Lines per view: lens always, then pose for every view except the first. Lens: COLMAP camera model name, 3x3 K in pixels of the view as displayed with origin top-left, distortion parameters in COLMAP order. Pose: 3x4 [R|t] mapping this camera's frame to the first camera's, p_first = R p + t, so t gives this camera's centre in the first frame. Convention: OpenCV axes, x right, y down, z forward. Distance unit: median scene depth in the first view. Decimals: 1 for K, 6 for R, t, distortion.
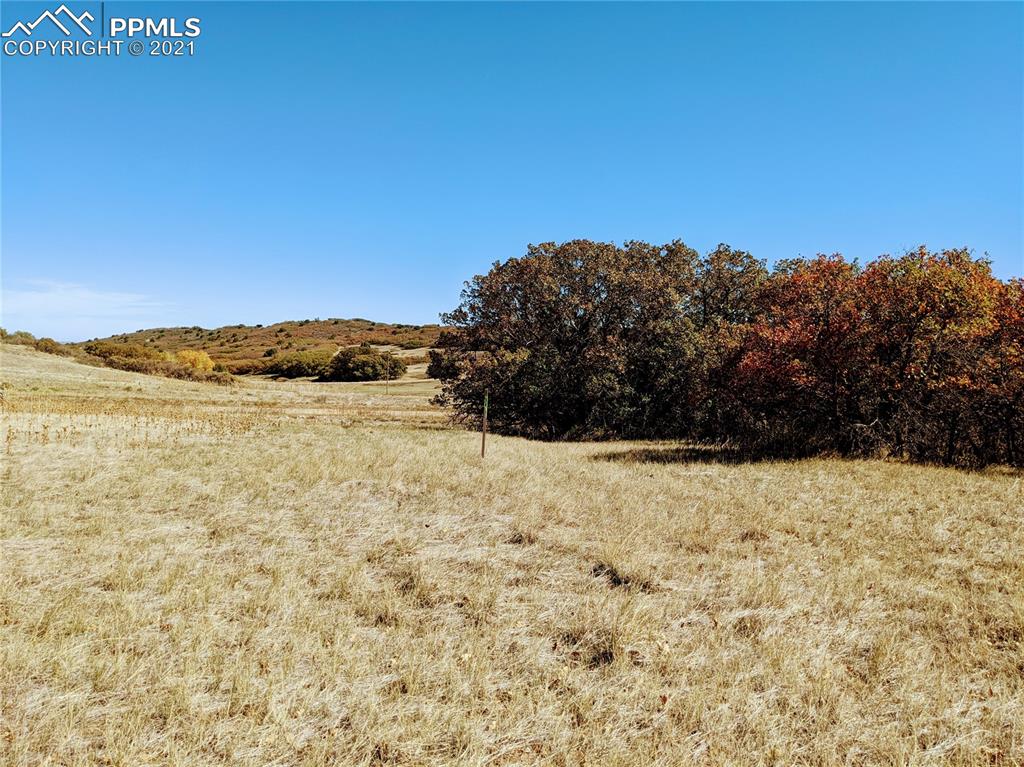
lens RADIAL K [[790.6, 0, 526.1], [0, 790.6, 381.5], [0, 0, 1]] dist [0.065345, -0.093393]
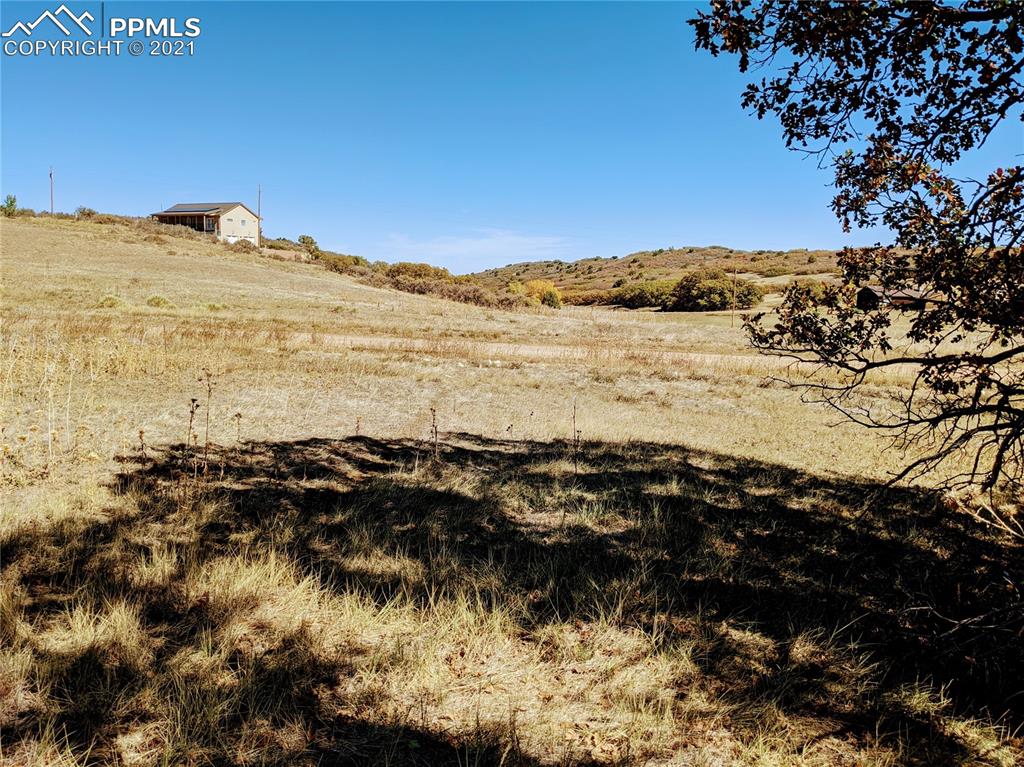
lens RADIAL K [[790.6, 0, 526.1], [0, 790.6, 381.5], [0, 0, 1]] dist [0.065345, -0.093393]
pose [[0.902686, 0.042831, -0.428163, -0.015232], [-0.007257, 0.996408, 0.084376, 0.003569], [0.430239, -0.073058, 0.899754, 0.135976]]
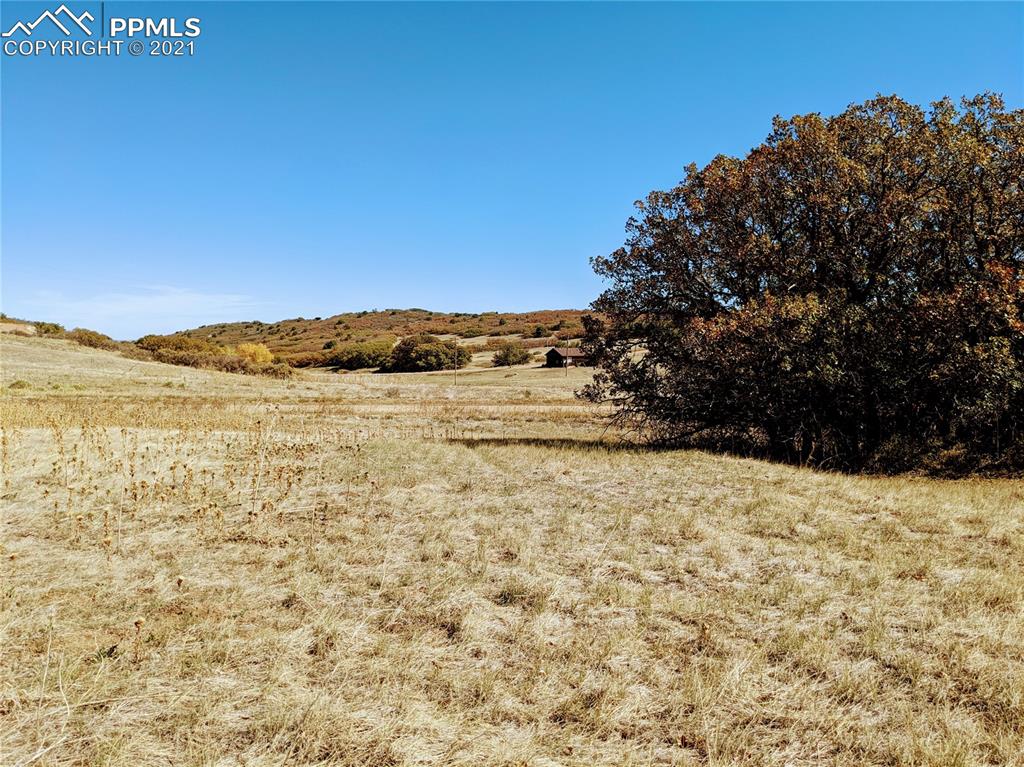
lens RADIAL K [[790.6, 0, 526.1], [0, 790.6, 381.5], [0, 0, 1]] dist [0.065345, -0.093393]
pose [[0.997380, -0.021472, -0.069085, -0.018992], [0.022527, 0.999641, 0.014530, 0.000590], [0.068748, -0.016048, 0.997505, 0.056197]]
